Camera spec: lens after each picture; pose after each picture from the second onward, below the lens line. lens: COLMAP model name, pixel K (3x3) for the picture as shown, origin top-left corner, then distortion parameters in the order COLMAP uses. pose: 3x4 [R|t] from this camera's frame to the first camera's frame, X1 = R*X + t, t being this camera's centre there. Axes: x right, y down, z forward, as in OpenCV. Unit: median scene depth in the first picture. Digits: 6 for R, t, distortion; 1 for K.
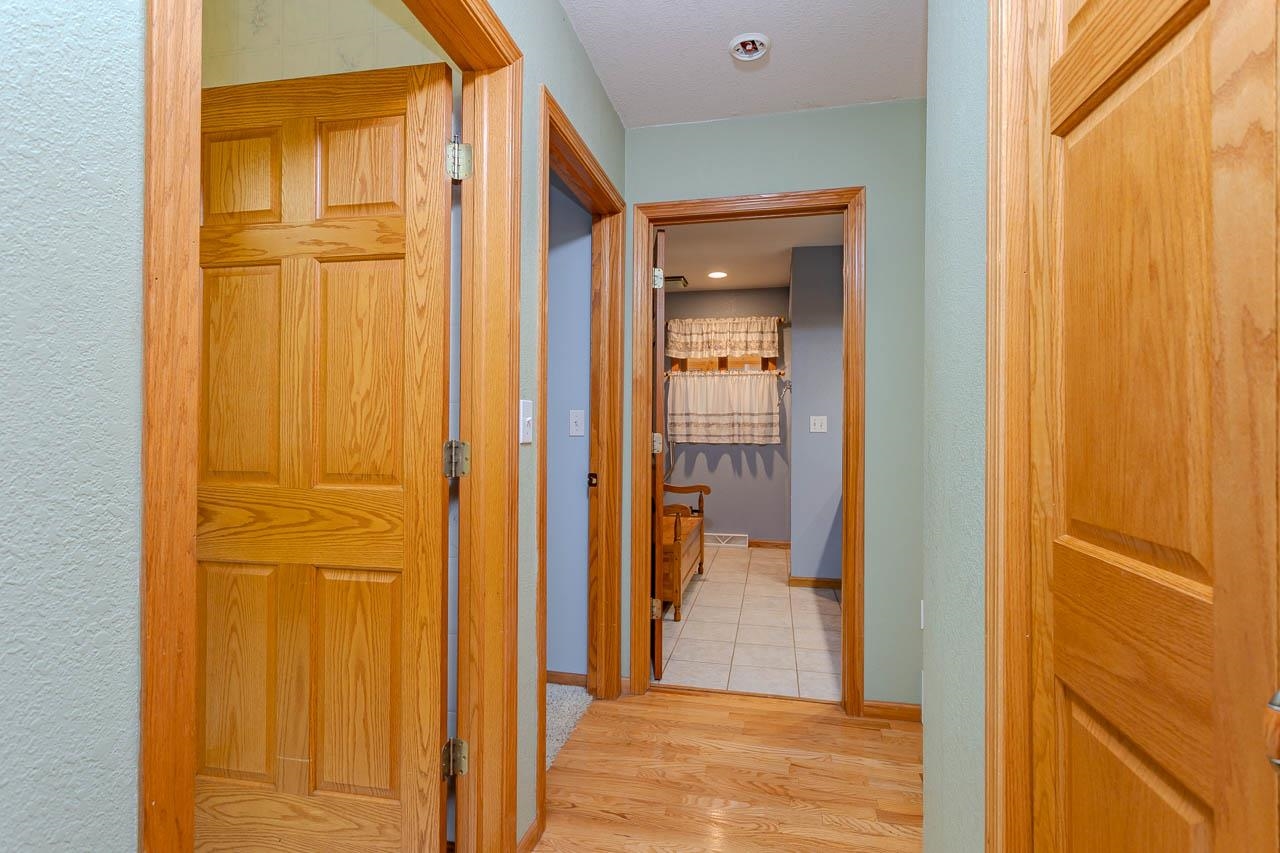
lens RADIAL K [[604.9, 0, 636.4], [0, 604.9, 423.9], [0, 0, 1]] dist [-0.001656, 0.001686]
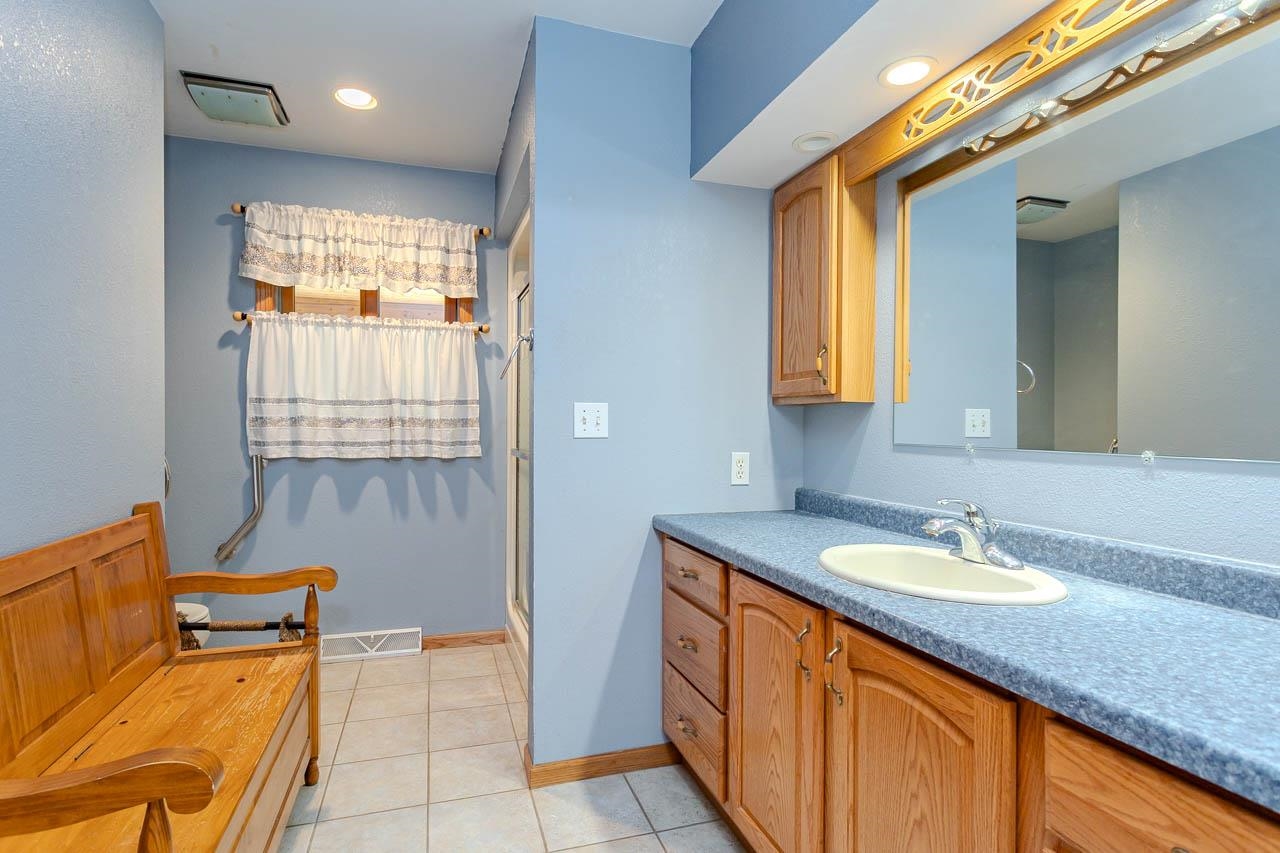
lens RADIAL K [[634.9, 0, 637.1], [0, 634.9, 434.8], [0, 0, 1]] dist [-0.014620, 0.000337]
pose [[0.860357, -0.006475, 0.509651, 0.064825], [-0.003099, 0.999834, 0.017934, 0.002070], [-0.509682, -0.017009, 0.860195, 0.425558]]
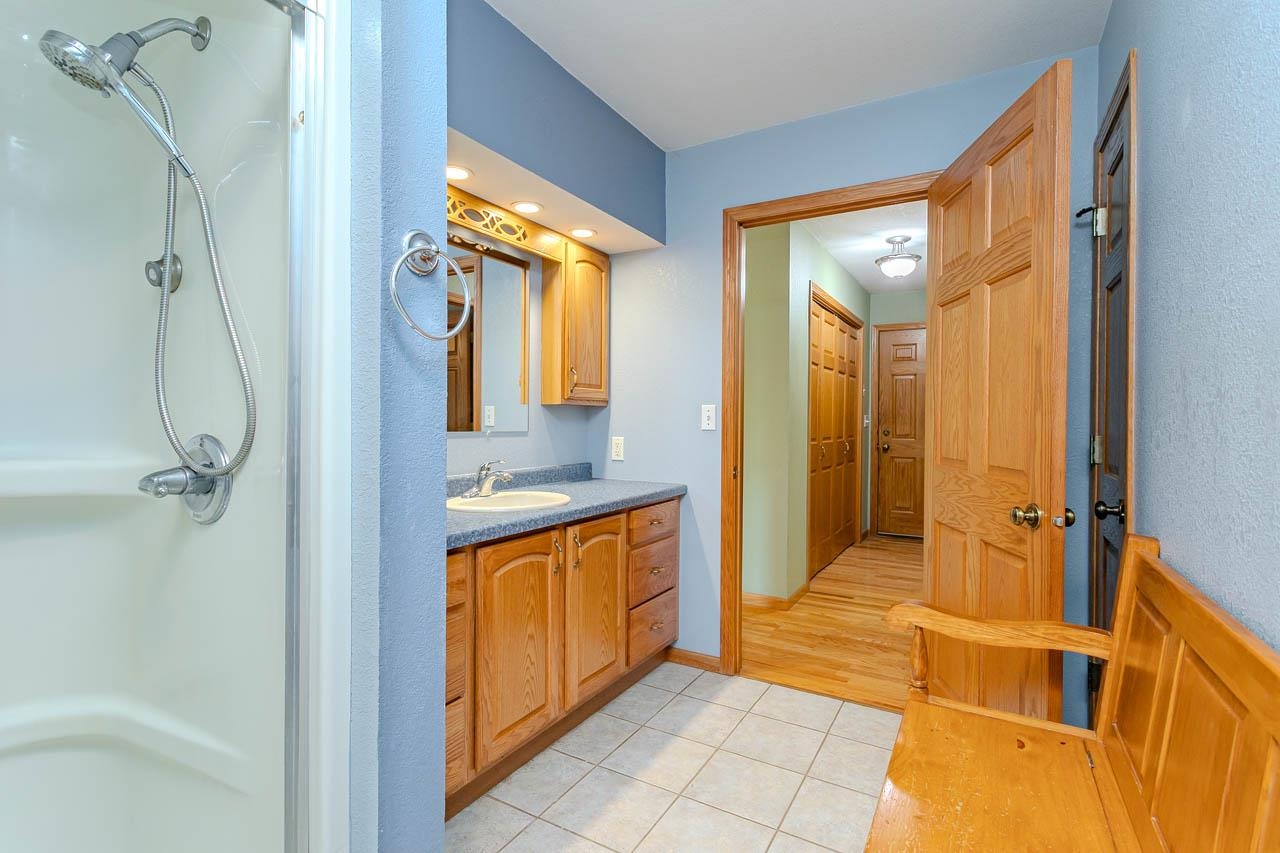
lens RADIAL K [[604.9, 0, 636.4], [0, 604.9, 423.9], [0, 0, 1]] dist [-0.001656, 0.001686]
pose [[-0.954524, -0.011972, 0.297894, 0.065228], [-0.011344, 0.999928, 0.003837, 0.003051], [-0.297919, 0.000284, -0.954591, 0.715633]]
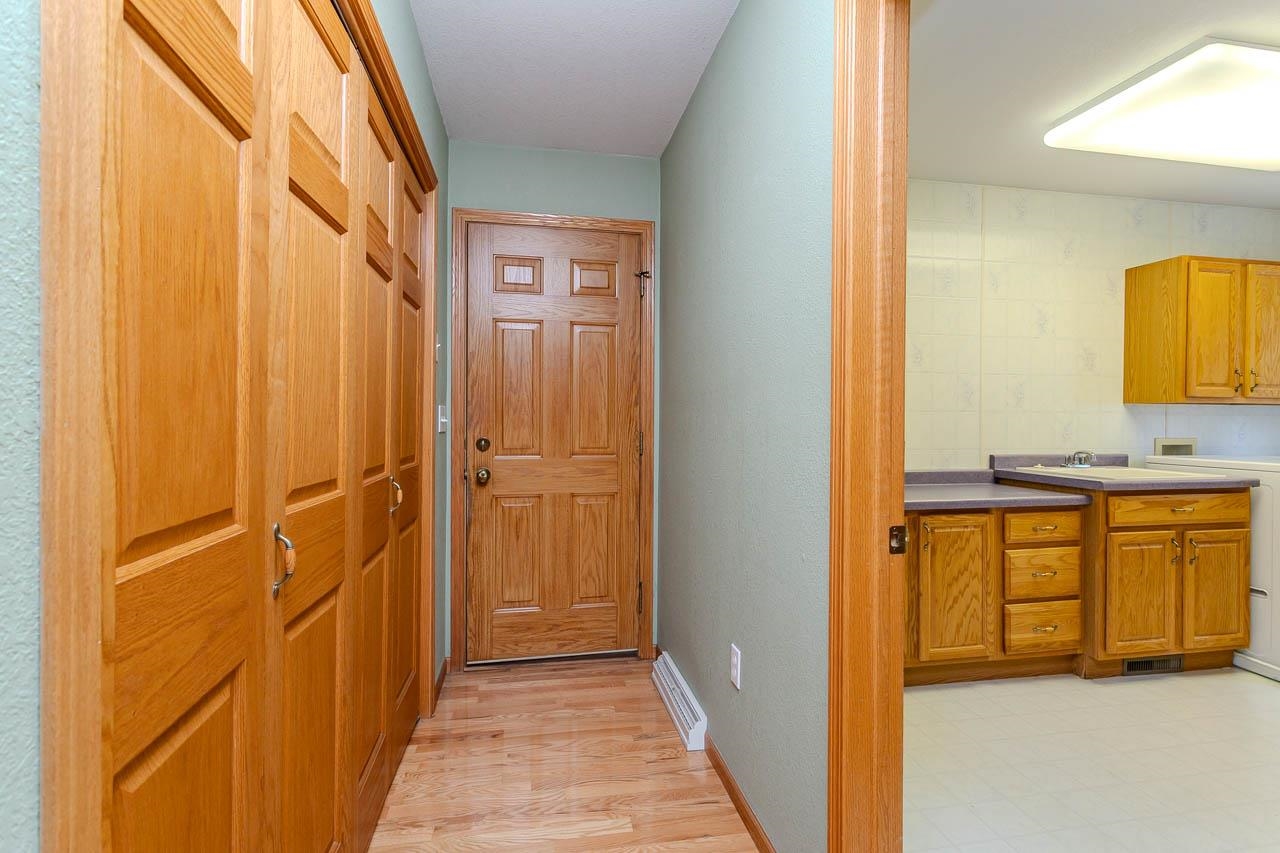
lens RADIAL K [[595.9, 0, 637.2], [0, 595.9, 423.0], [0, 0, 1]] dist [0.002085, -0.000426]
pose [[-0.914586, -0.004950, -0.404360, 0.048682], [-0.005186, 0.999986, -0.000511, 0.000730], [0.404357, 0.001630, -0.914600, 0.212904]]
